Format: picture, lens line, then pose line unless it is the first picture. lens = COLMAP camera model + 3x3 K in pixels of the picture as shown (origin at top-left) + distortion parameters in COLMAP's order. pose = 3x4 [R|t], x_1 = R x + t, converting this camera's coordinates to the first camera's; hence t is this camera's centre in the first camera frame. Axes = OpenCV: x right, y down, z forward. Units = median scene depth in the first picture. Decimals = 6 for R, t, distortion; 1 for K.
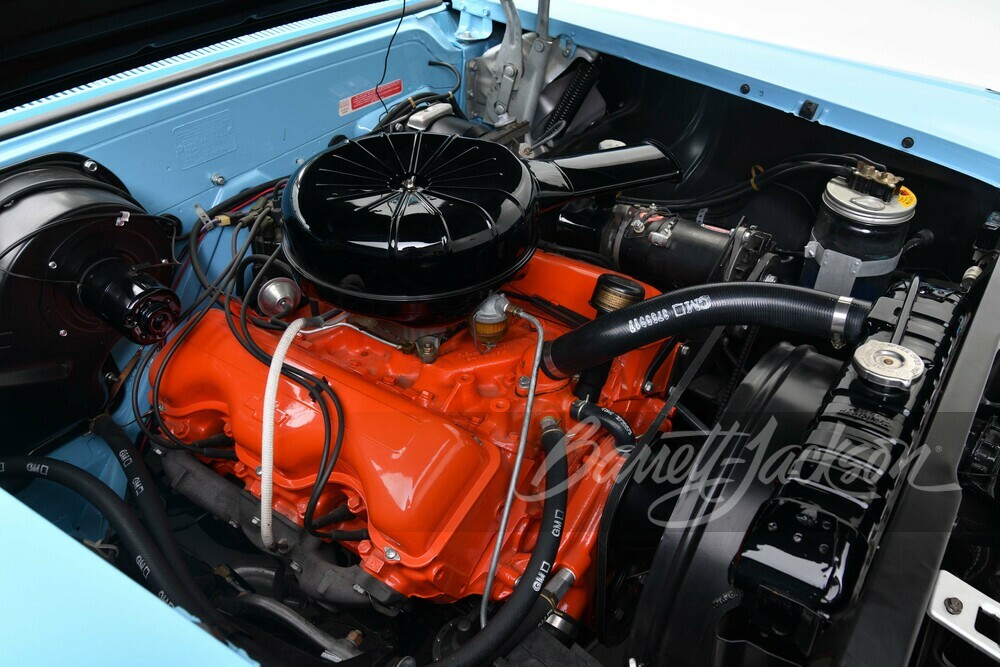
lens RADIAL K [[768.8, 0, 500.0], [0, 768.8, 333.5], [0, 0, 1]] dist [-0.042900, 0.001498]
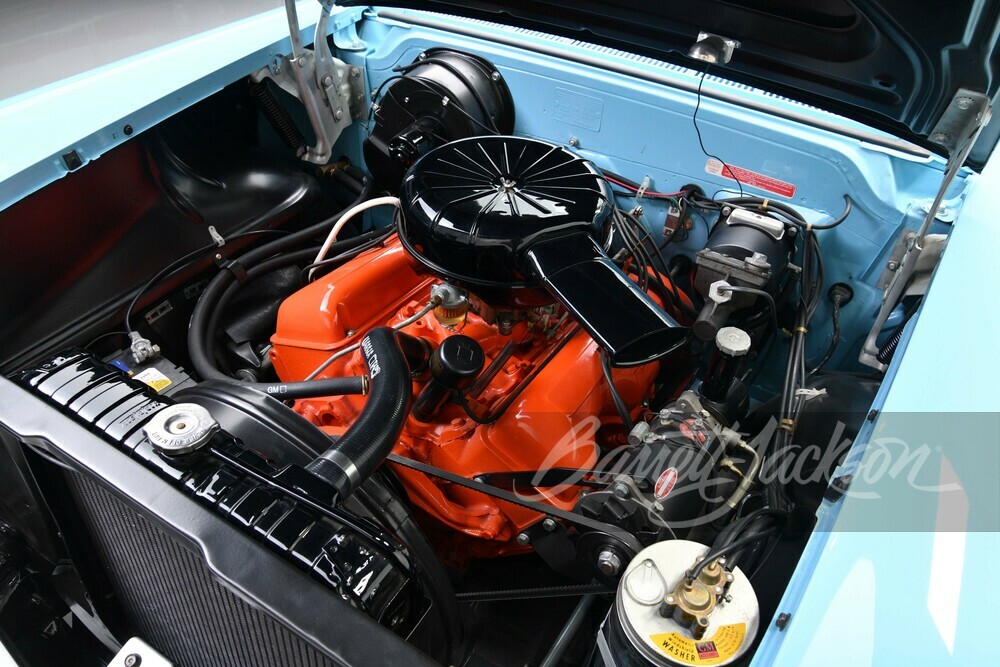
lens RADIAL K [[687.9, 0, 496.7], [0, 687.9, 324.6], [0, 0, 1]] dist [-0.097523, 0.032715]
pose [[0.108205, 0.637769, -0.762589, 0.720533], [-0.639480, 0.631979, 0.437799, -0.446717], [0.761155, 0.440288, 0.476224, 0.510818]]
